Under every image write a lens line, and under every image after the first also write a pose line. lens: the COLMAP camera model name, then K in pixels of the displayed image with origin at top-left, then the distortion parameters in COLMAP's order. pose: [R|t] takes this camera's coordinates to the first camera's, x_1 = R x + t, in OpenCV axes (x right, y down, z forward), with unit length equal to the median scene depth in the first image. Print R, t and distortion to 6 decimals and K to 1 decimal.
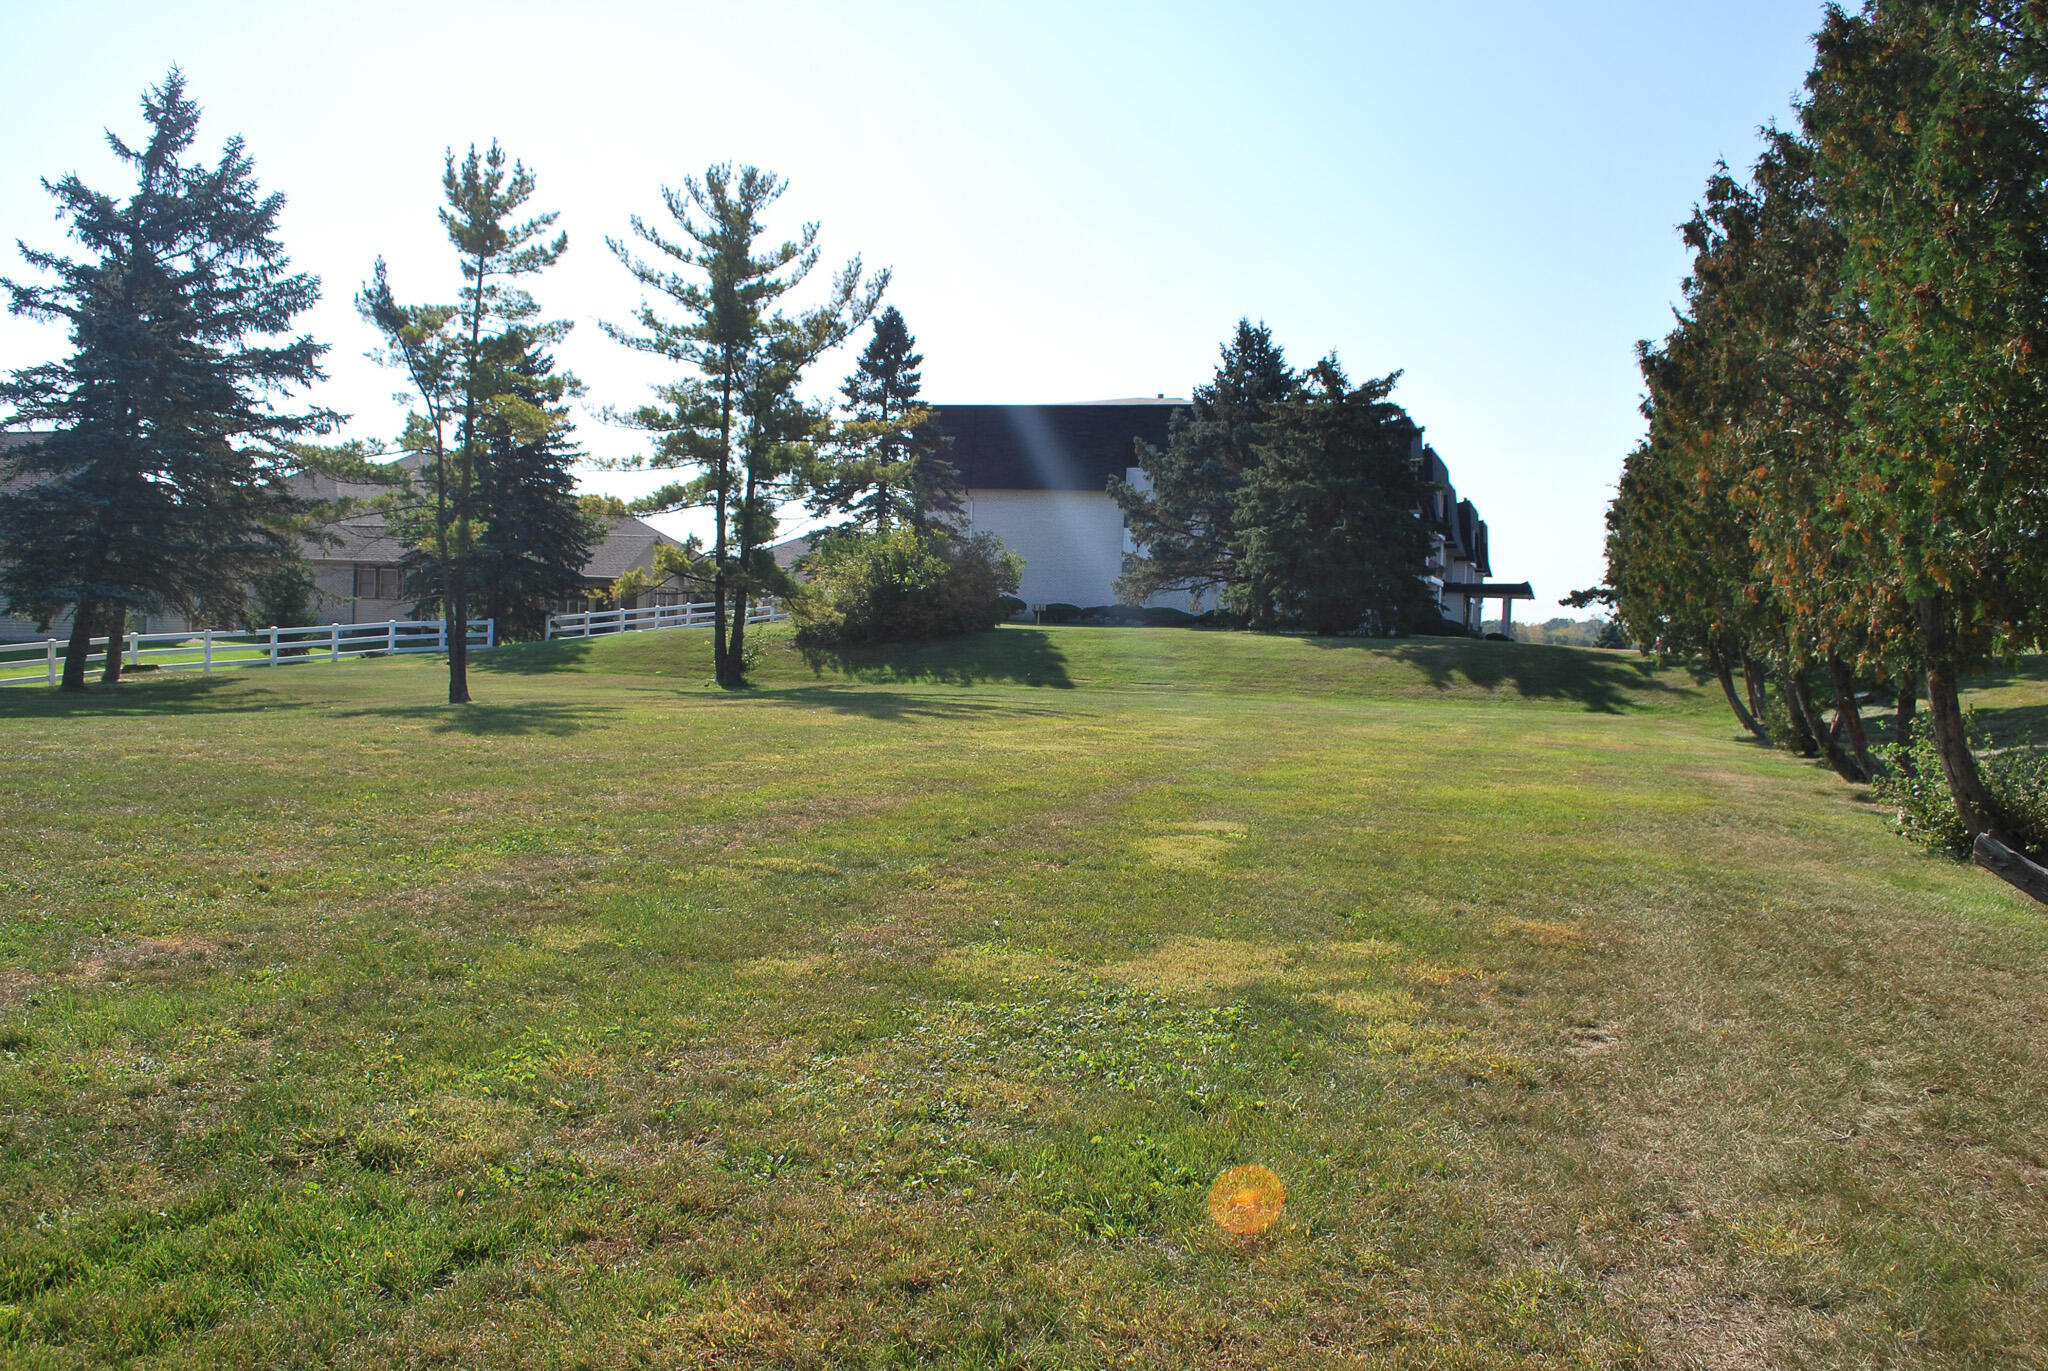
lens RADIAL K [[1753.2, 0, 1024.0], [0, 1753.2, 685.5], [0, 0, 1]] dist [-0.001594, -0.001665]
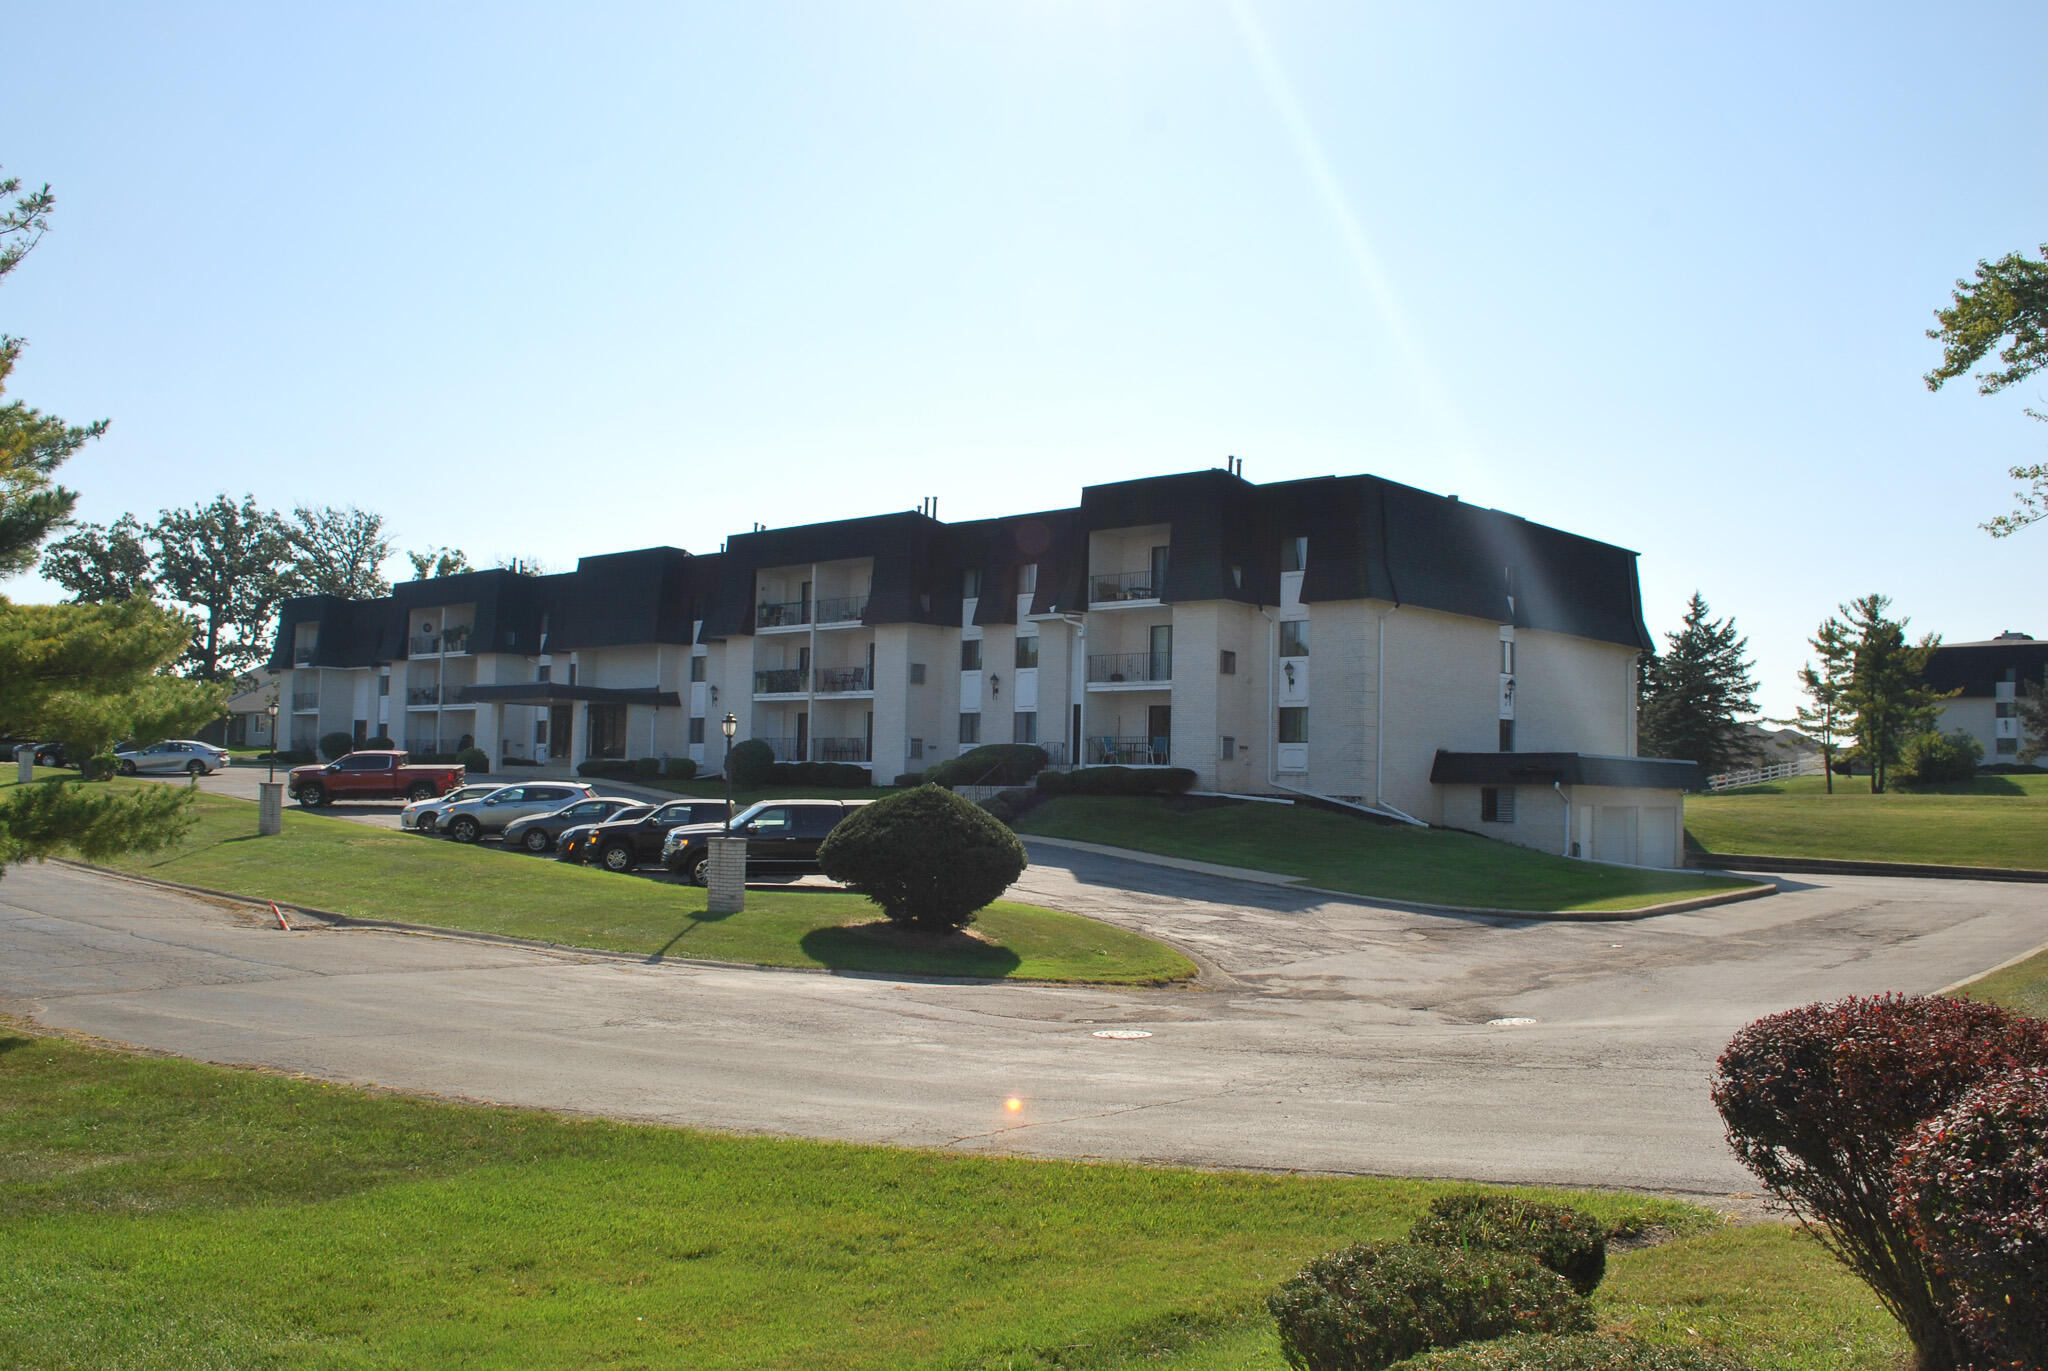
lens RADIAL K [[1724.4, 0, 1024.0], [0, 1724.4, 685.5], [0, 0, 1]] dist [-0.028266, -0.010104]
pose [[0.925157, -0.039131, -0.377563, -0.368659], [0.001066, 0.994936, -0.100502, 0.082578], [0.379584, 0.092578, 0.920514, -1.737765]]
